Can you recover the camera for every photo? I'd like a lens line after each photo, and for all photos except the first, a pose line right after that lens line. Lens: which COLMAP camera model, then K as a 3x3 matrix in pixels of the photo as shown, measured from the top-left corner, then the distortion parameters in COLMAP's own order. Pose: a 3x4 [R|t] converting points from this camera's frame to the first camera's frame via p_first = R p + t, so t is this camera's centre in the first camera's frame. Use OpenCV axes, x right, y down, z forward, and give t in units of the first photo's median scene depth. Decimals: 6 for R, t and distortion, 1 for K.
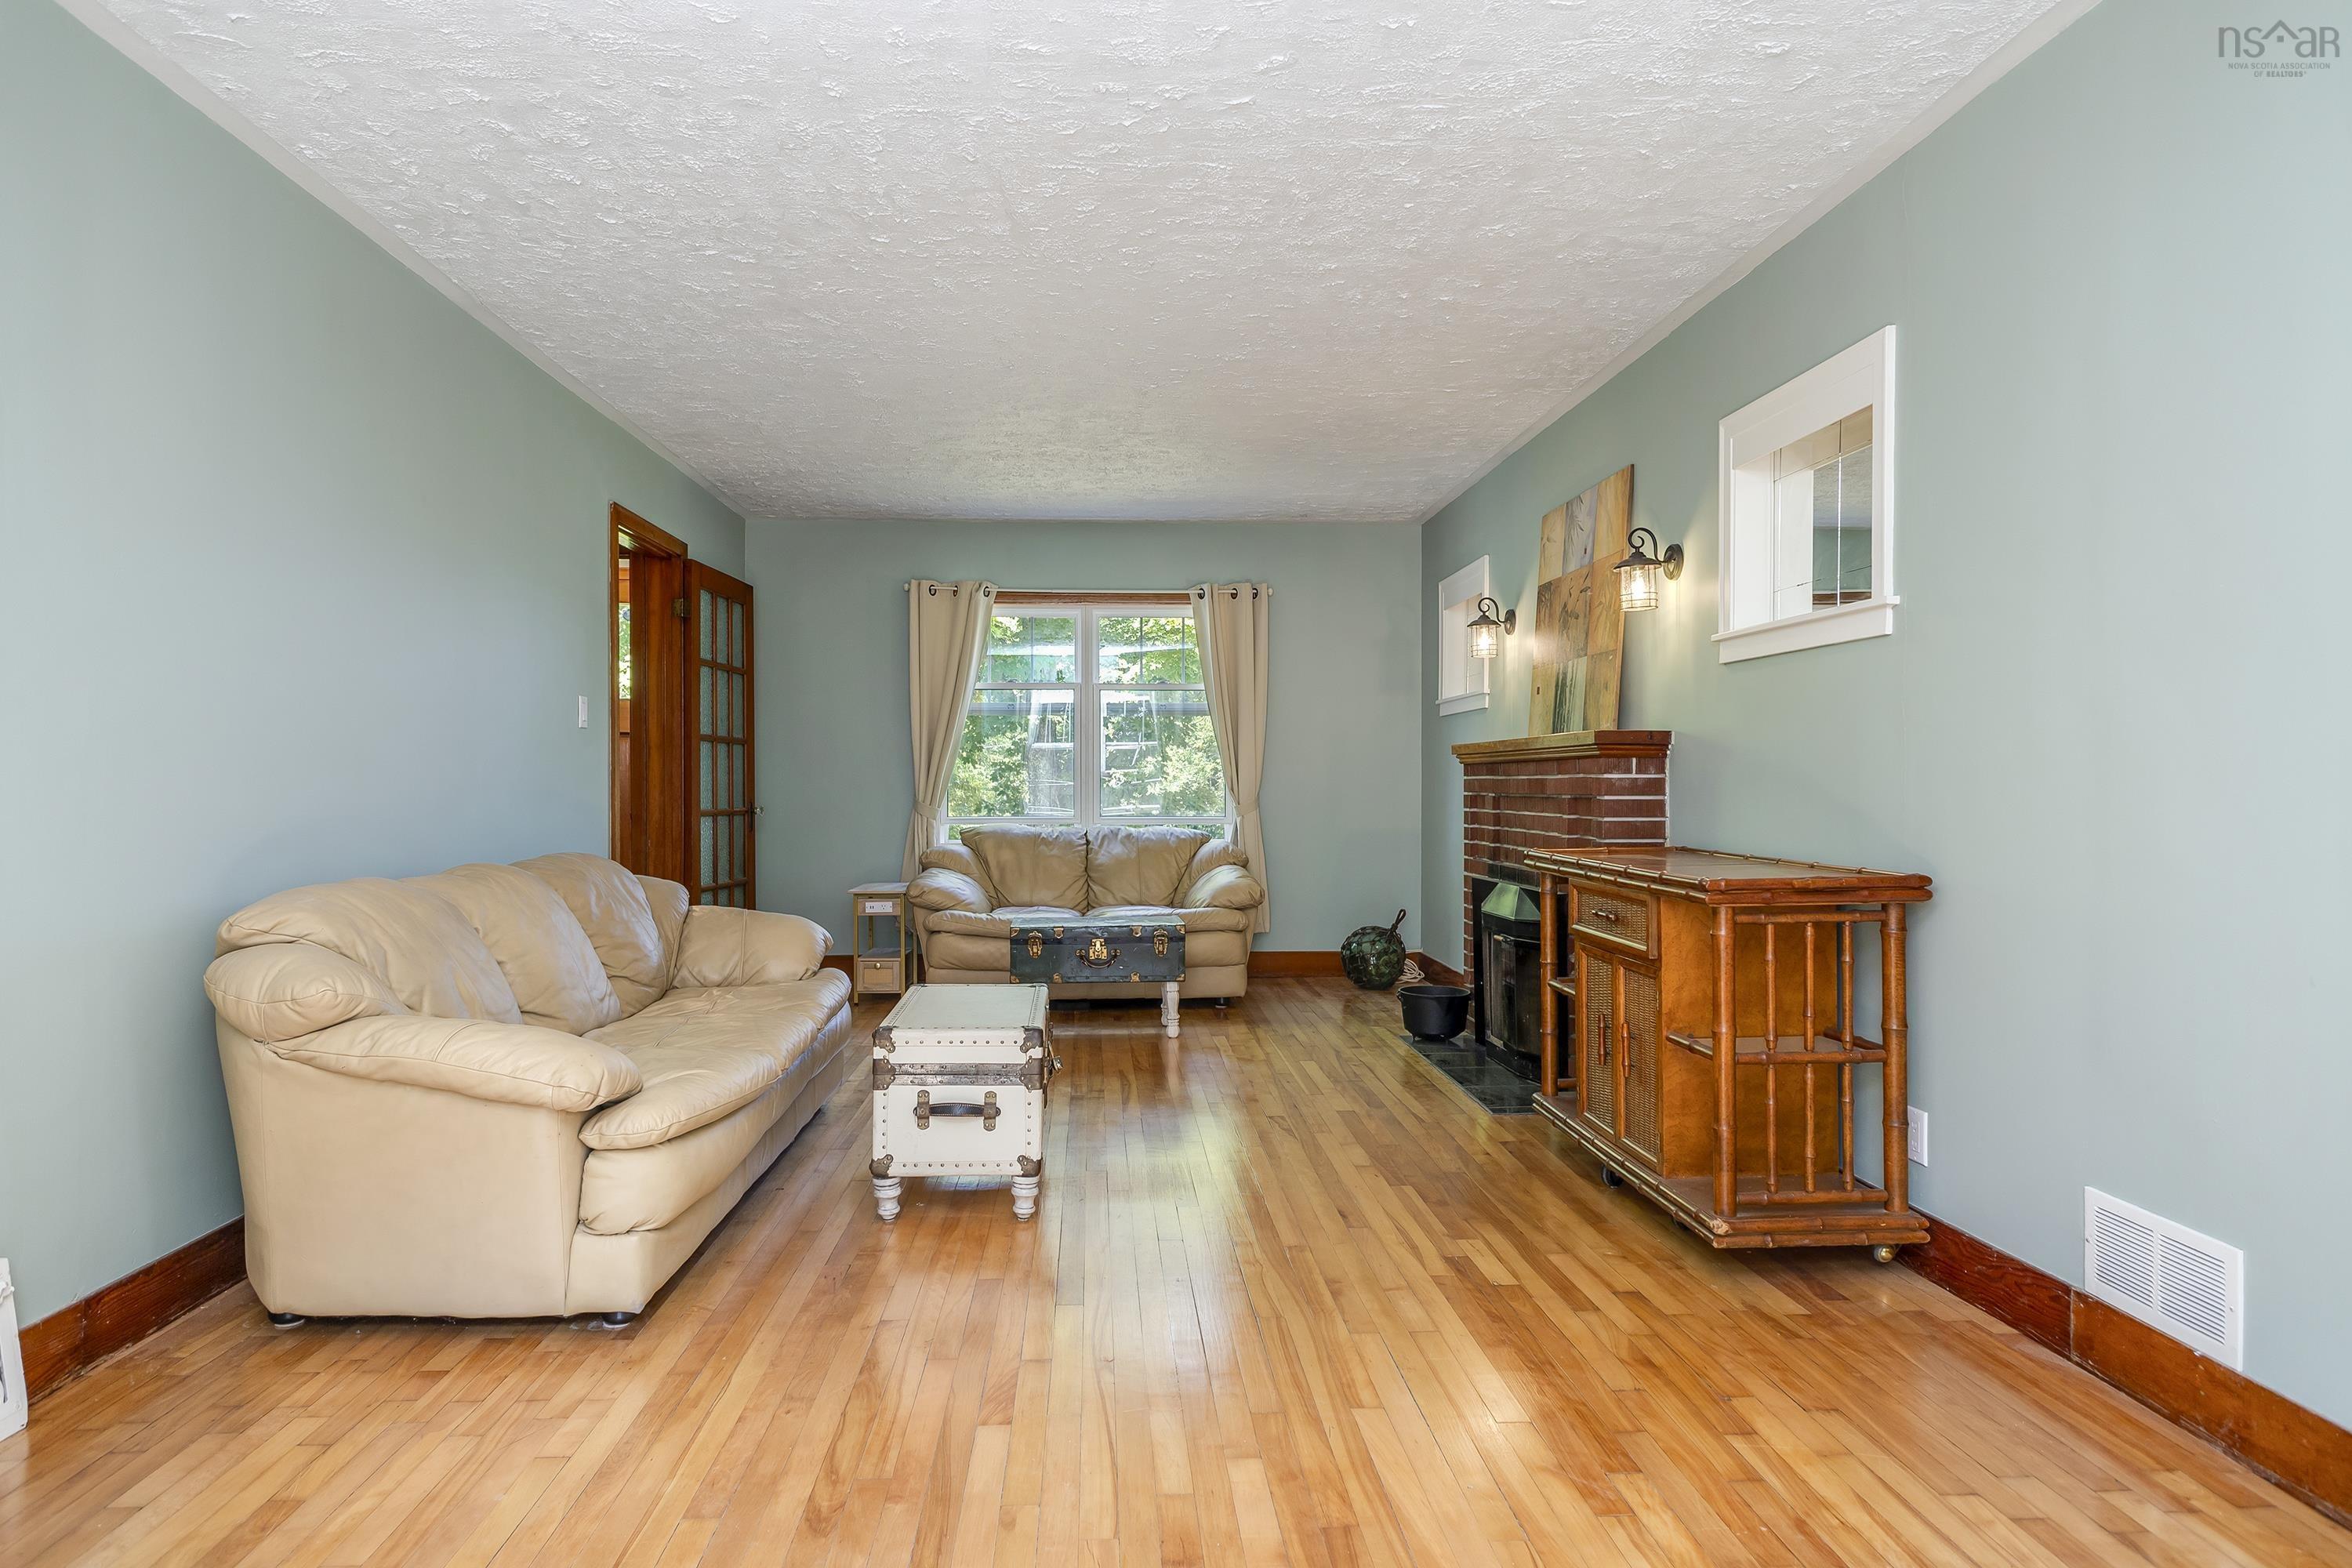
lens RADIAL K [[1388.8, 0, 1151.7], [0, 1388.8, 787.3], [0, 0, 1]] dist [0.001812, -0.002257]
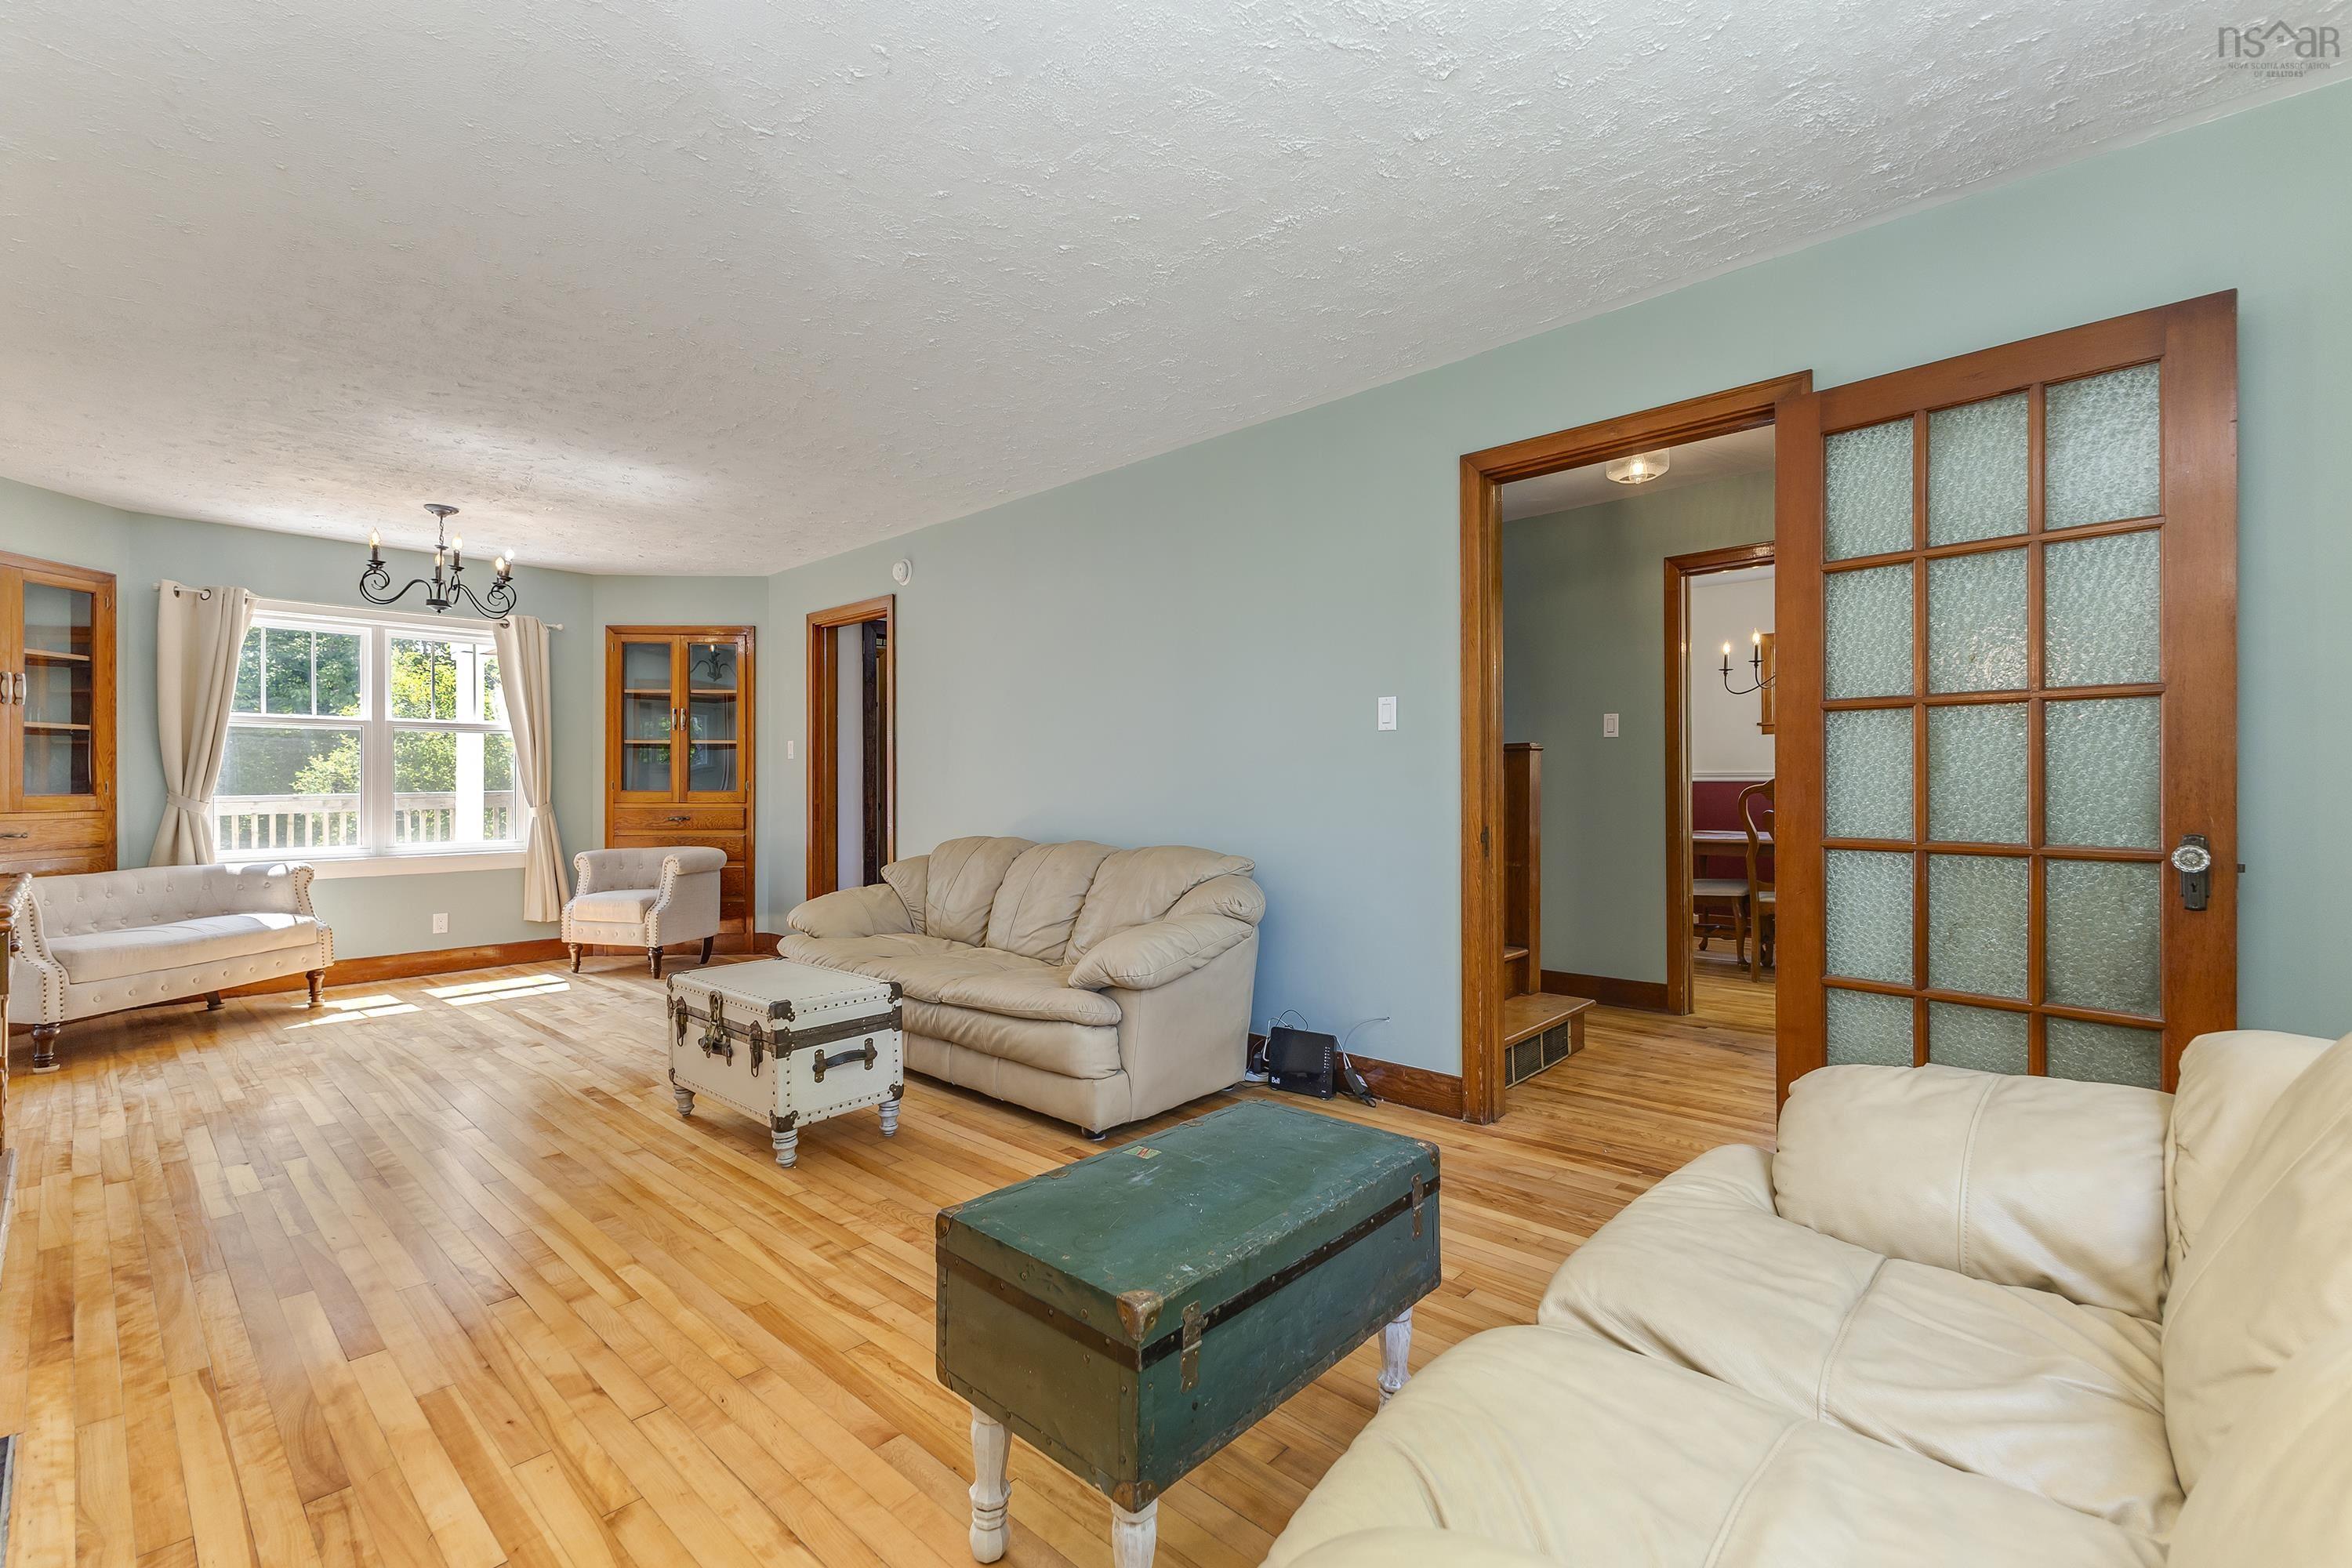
lens RADIAL K [[1014.3, 0, 1169.1], [0, 1014.3, 790.0], [0, 0, 1]] dist [0.010119, -0.001029]
pose [[-0.718048, 0.007316, -0.695955, 0.259641], [0.003240, 0.999969, 0.007170, -0.011106], [0.695986, 0.002893, -0.718050, 2.056536]]
